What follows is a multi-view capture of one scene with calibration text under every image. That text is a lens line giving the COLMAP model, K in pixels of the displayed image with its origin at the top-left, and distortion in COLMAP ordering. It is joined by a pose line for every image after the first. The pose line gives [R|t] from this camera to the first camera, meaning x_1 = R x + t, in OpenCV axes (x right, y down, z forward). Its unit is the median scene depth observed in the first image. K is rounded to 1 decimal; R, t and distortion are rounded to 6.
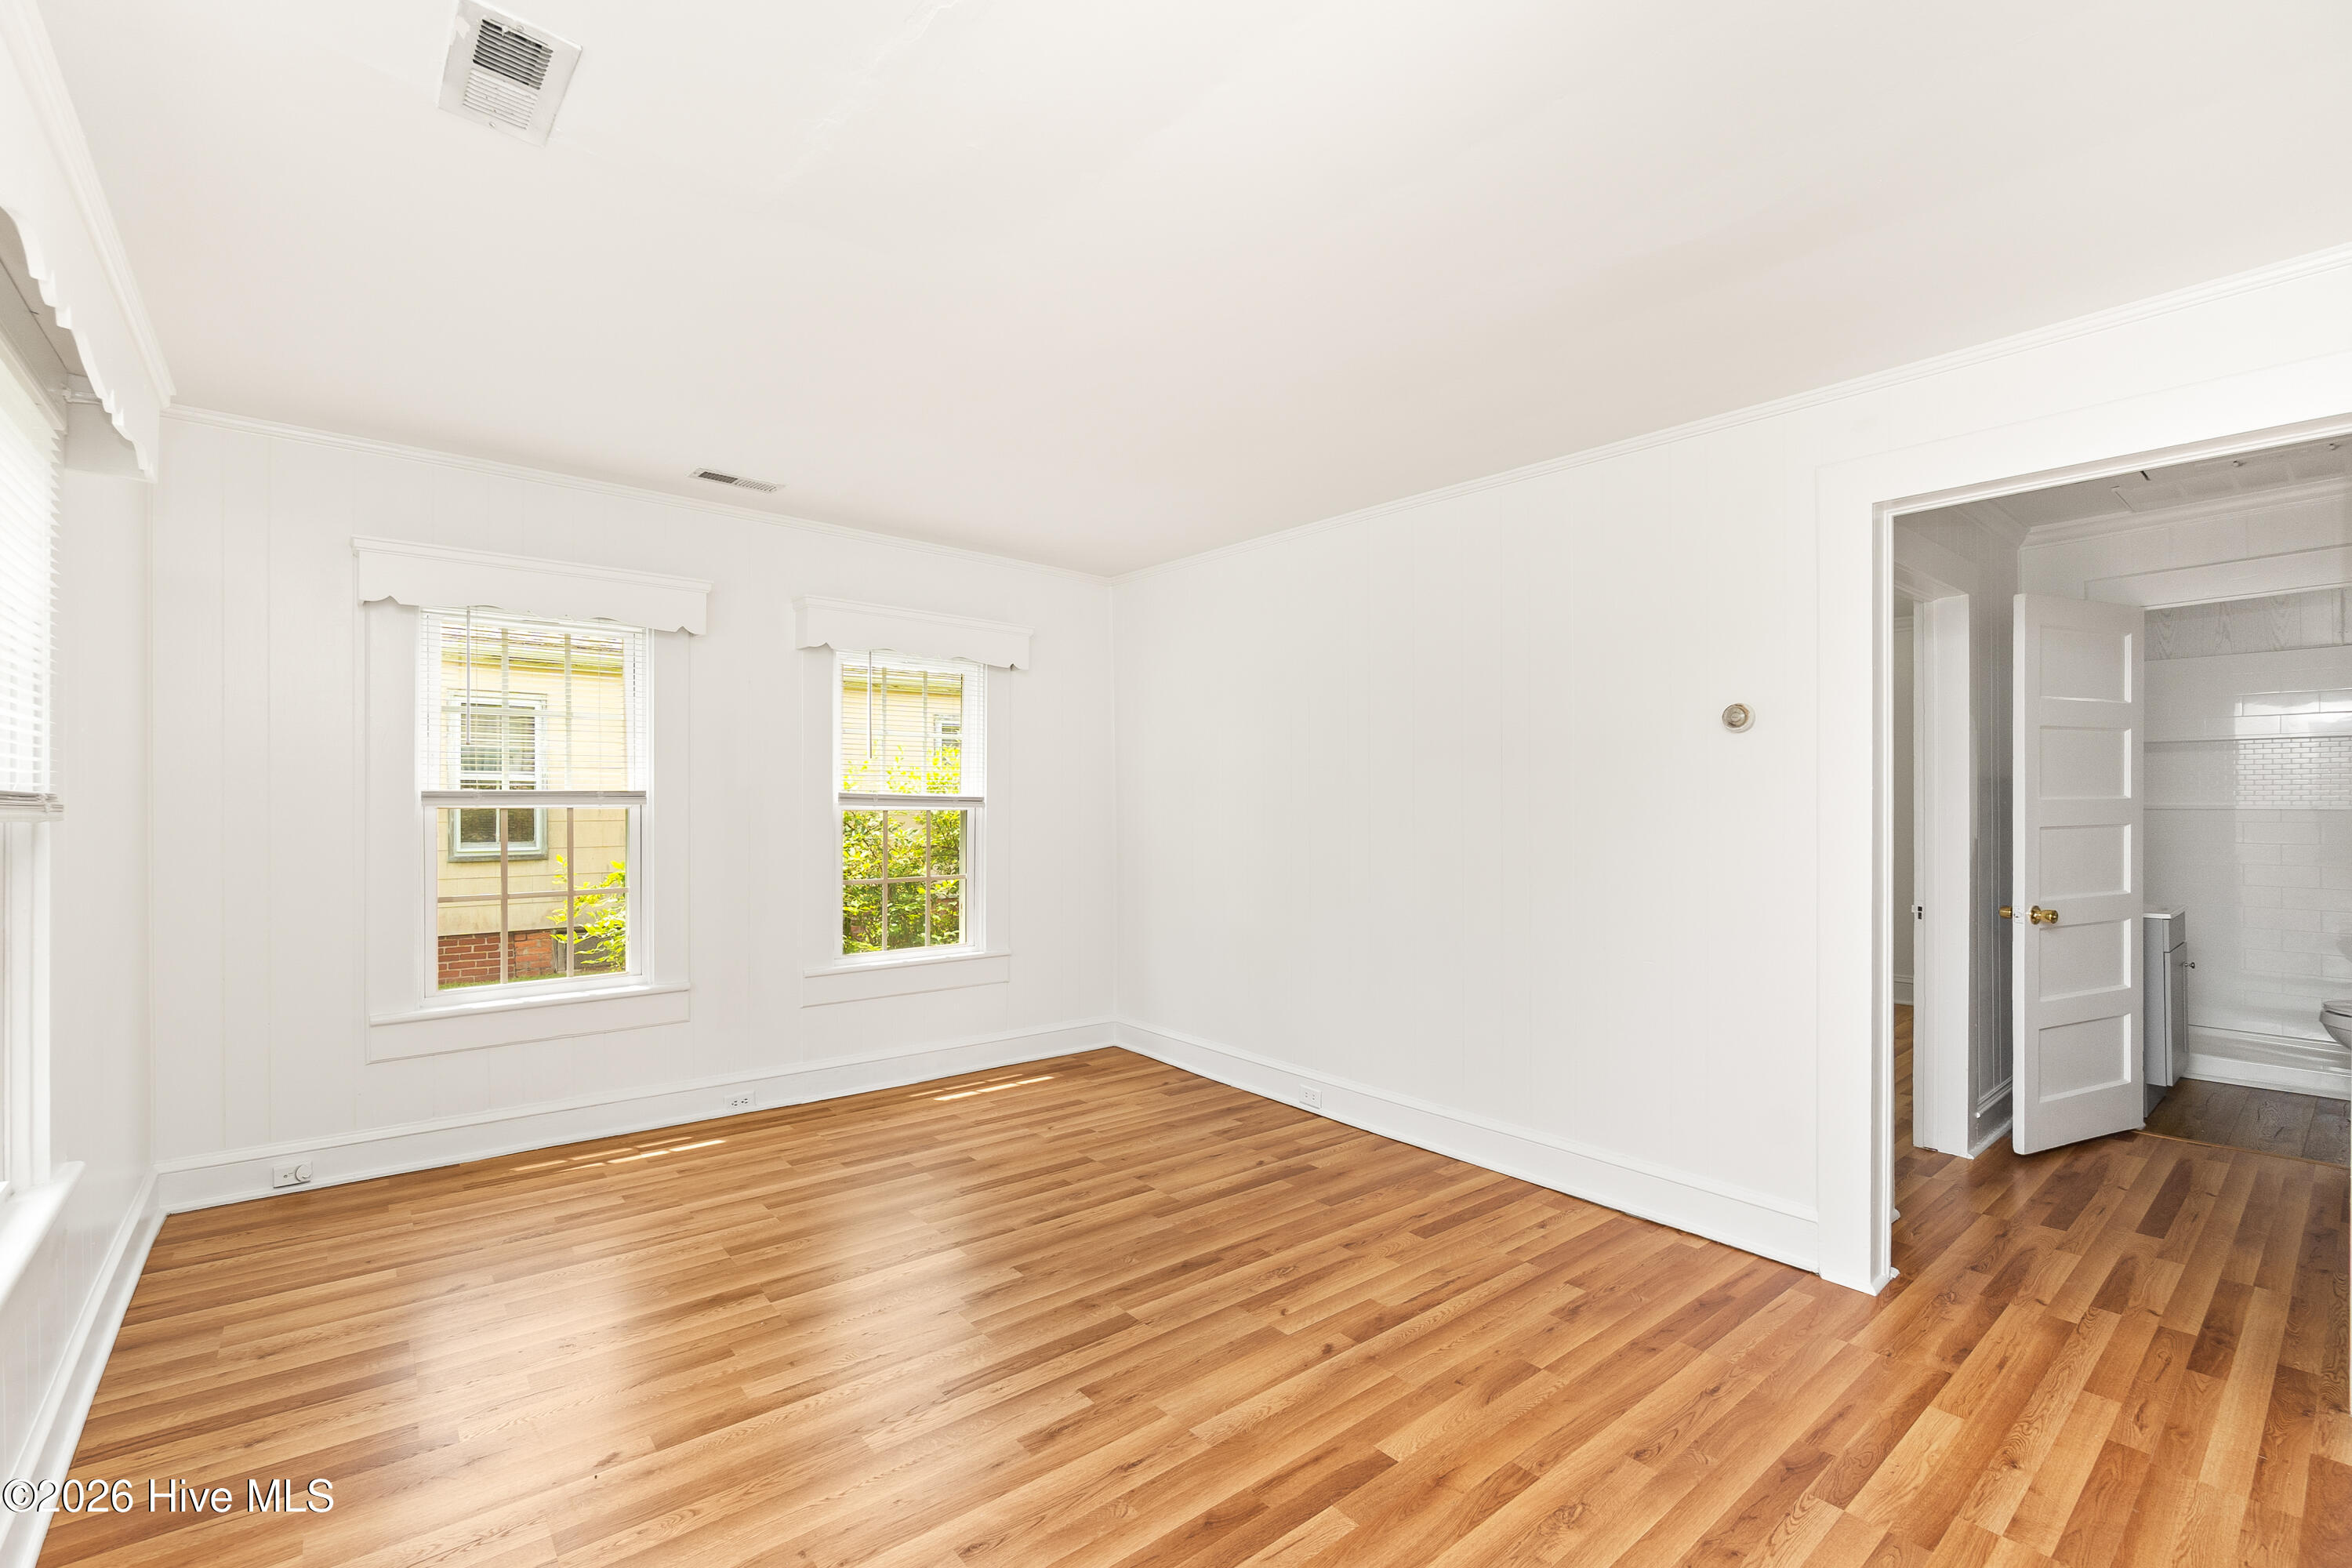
lens RADIAL K [[1015.3, 0, 1168.6], [0, 1015.3, 782.9], [0, 0, 1]] dist [-0.007711, 0.000521]
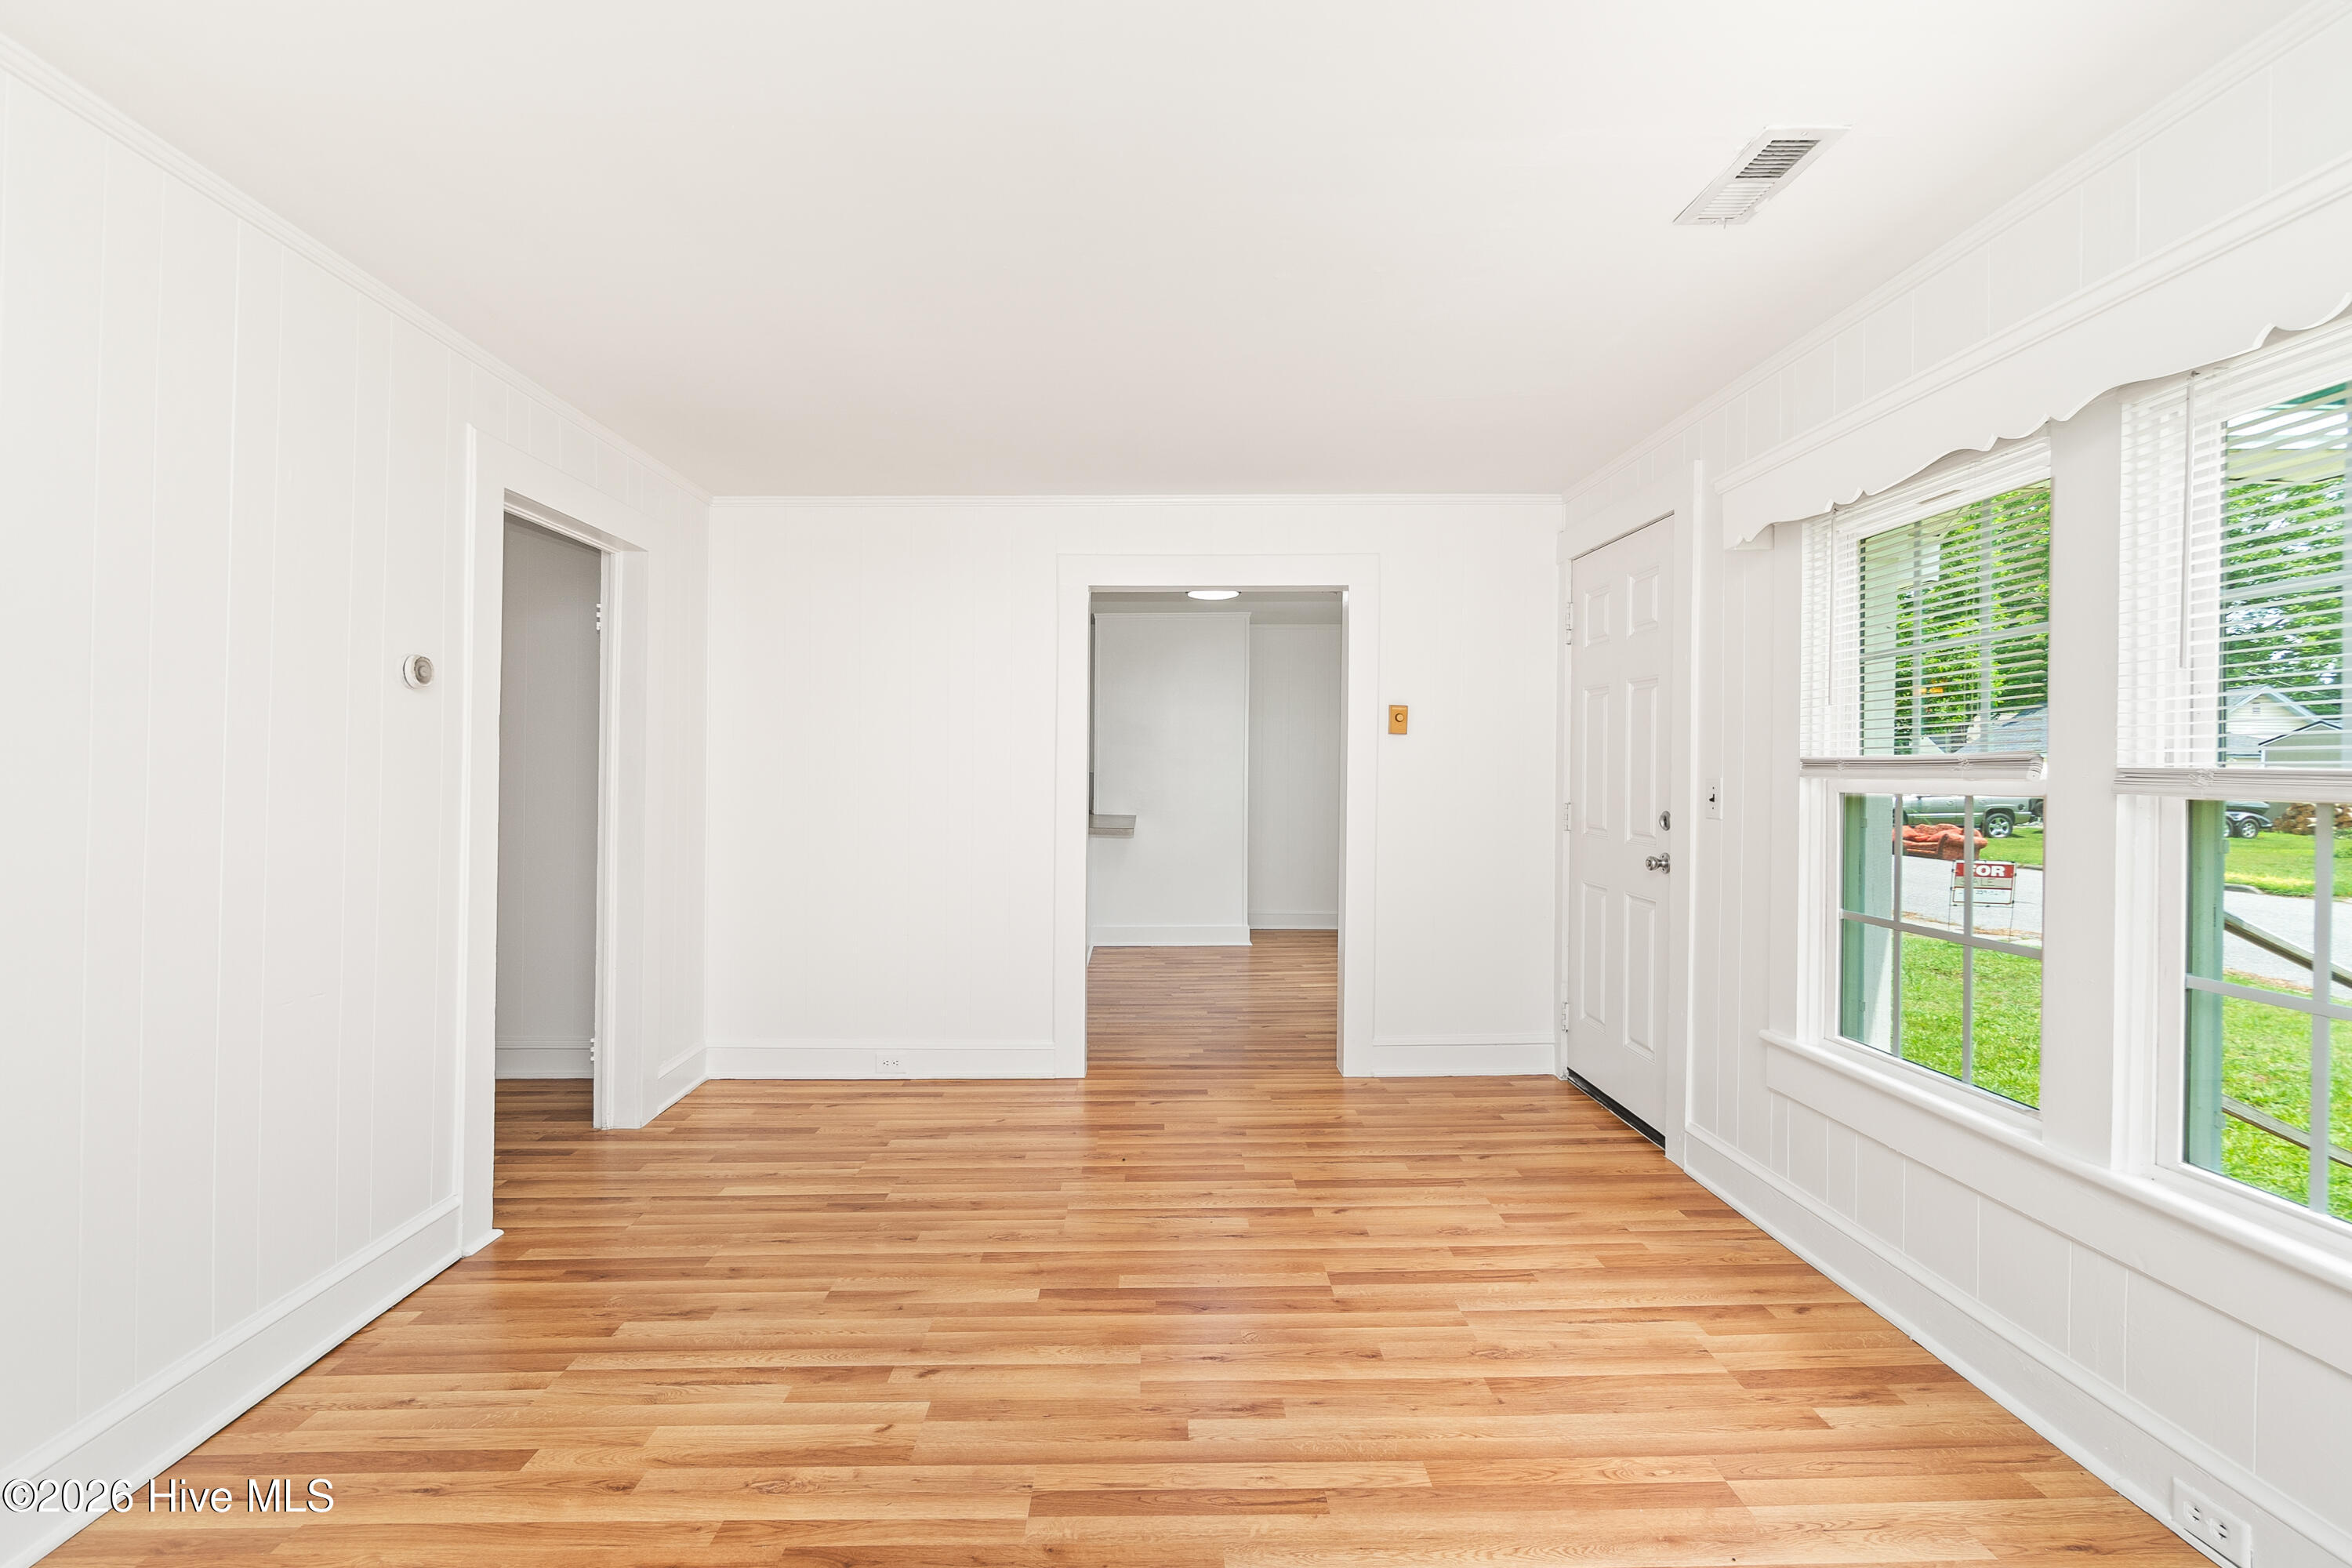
lens RADIAL K [[1015.3, 0, 1168.6], [0, 1015.3, 782.9], [0, 0, 1]] dist [-0.007711, 0.000521]
pose [[-0.780807, -0.012258, 0.624652, -0.459082], [-0.016180, 0.999869, -0.000604, 0.019864], [-0.624563, -0.010578, -0.780903, 1.263637]]
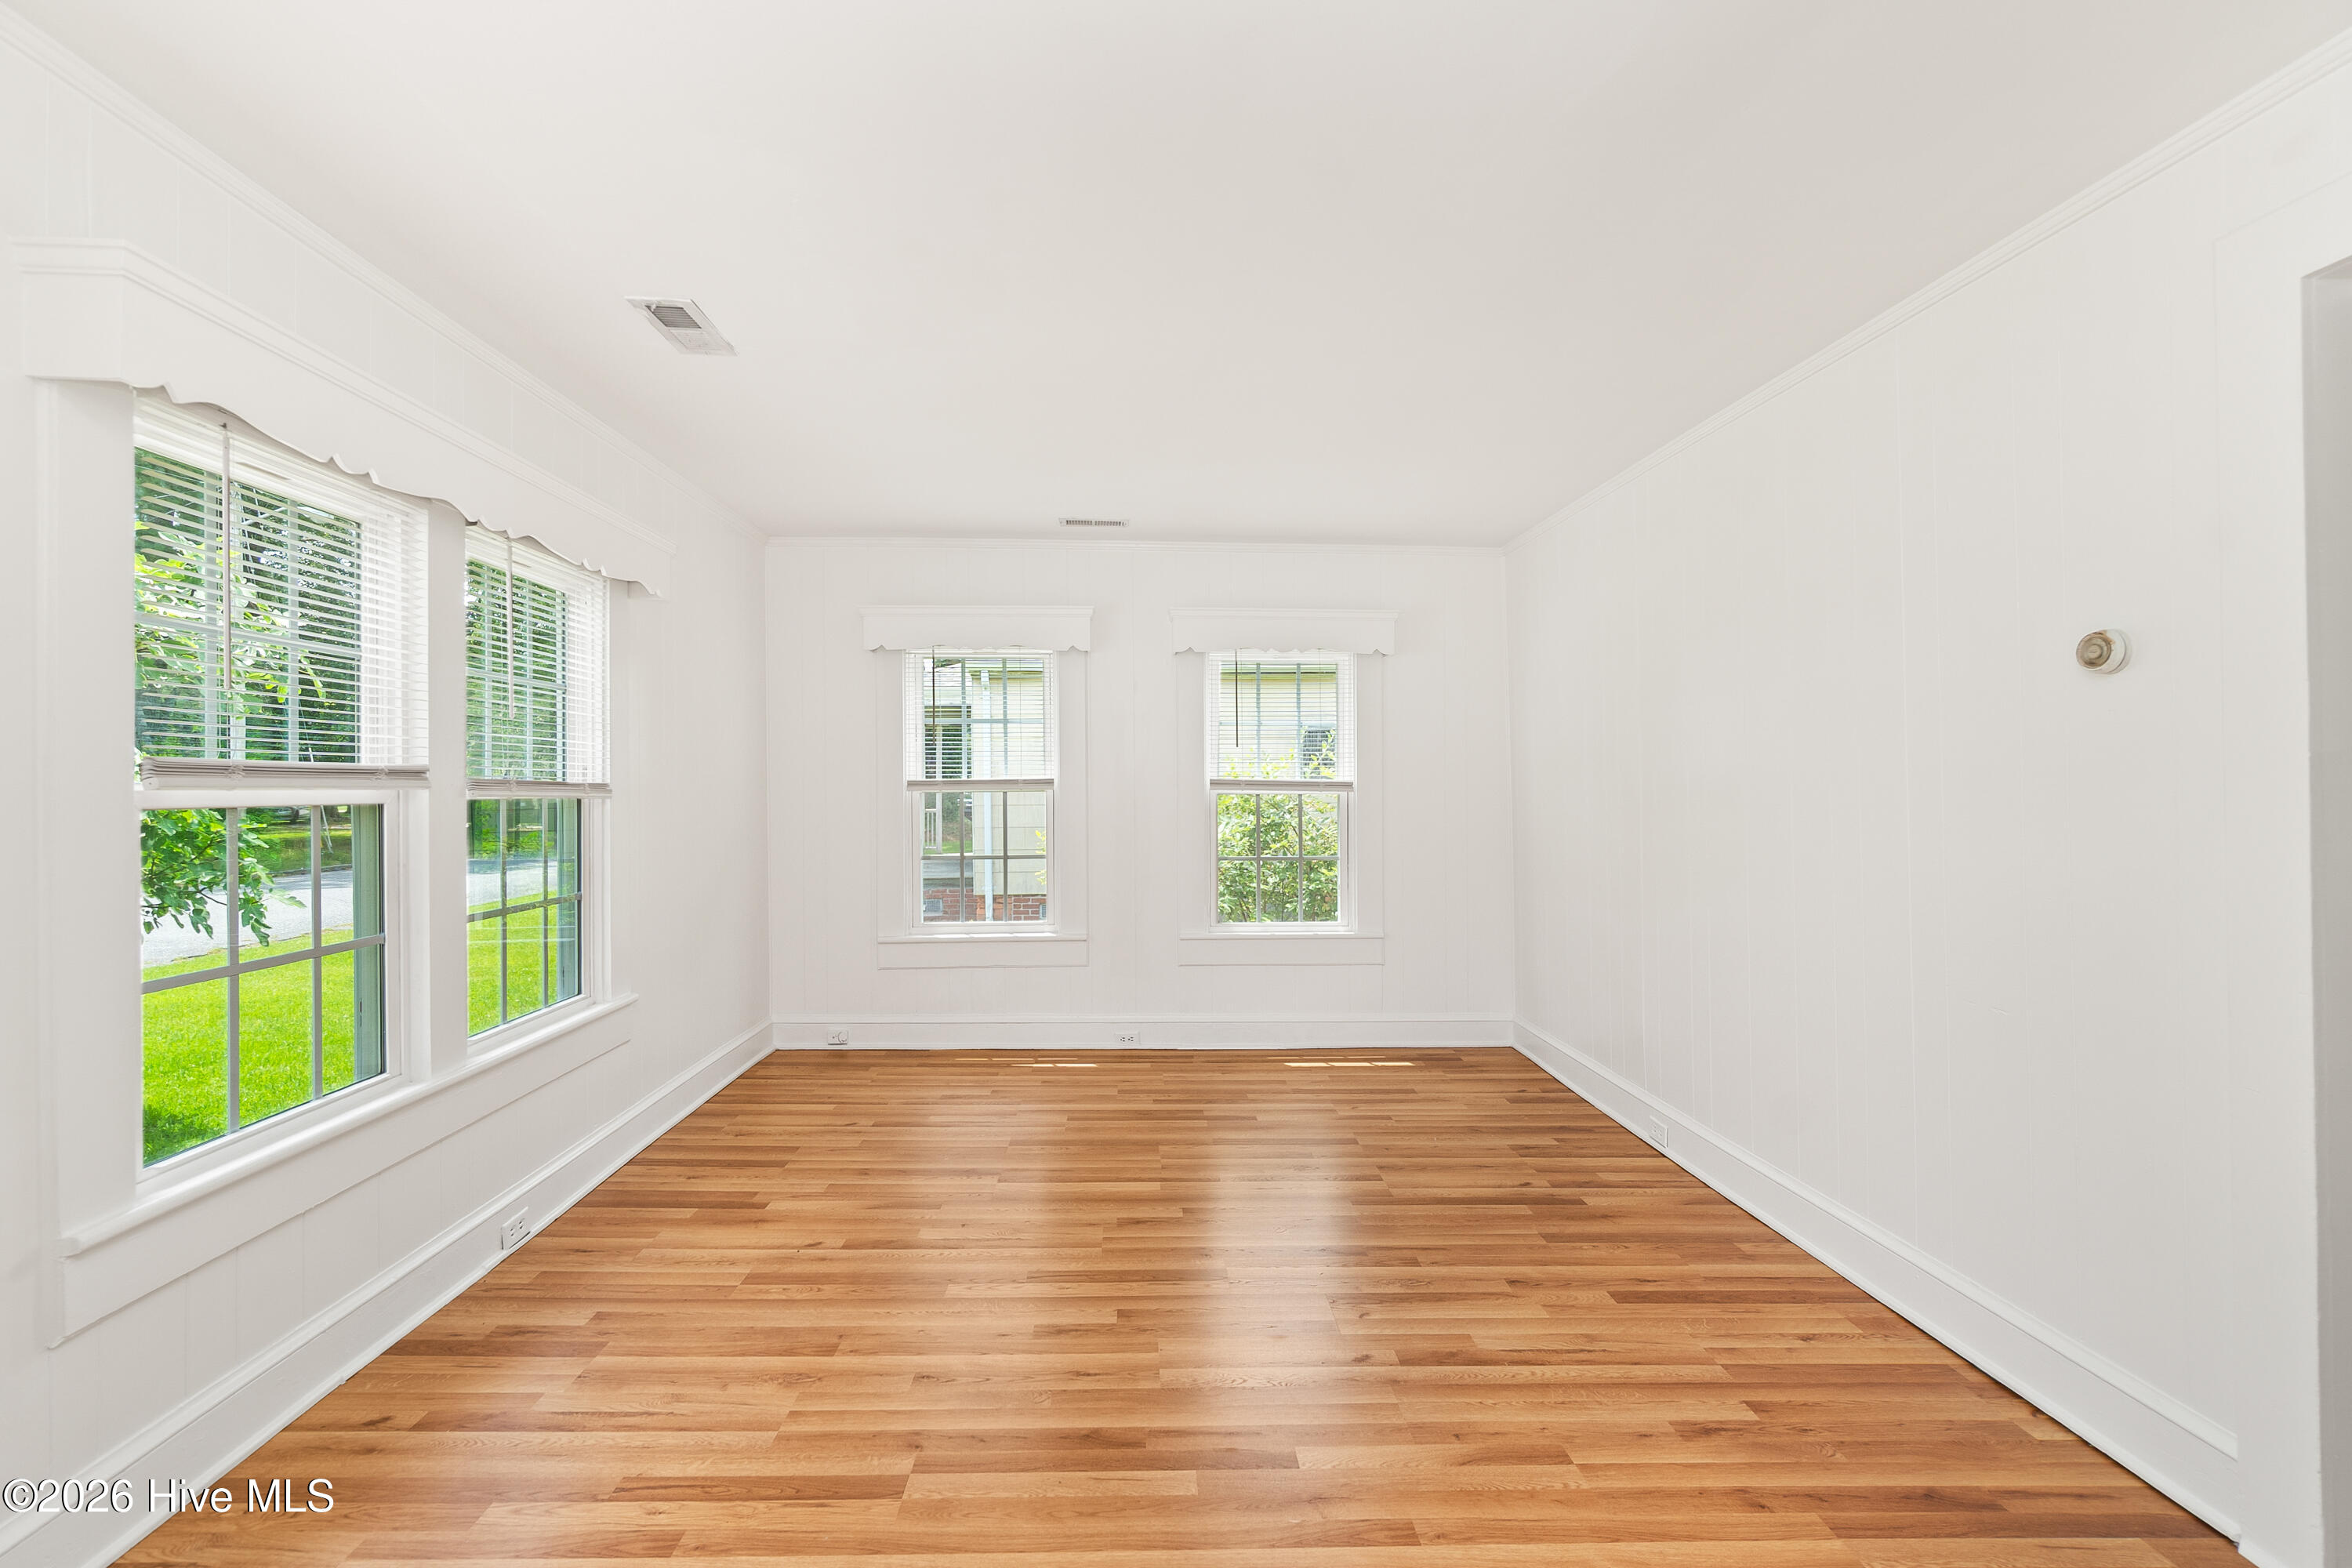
lens RADIAL K [[1022.1, 0, 1162.5], [0, 1022.1, 773.8], [0, 0, 1]] dist [-0.005964, 0.000160]
pose [[0.790818, -0.012373, -0.611926, 0.480699], [0.015129, 0.999885, -0.000665, 0.005818], [0.611864, -0.008732, 0.790915, 0.105083]]
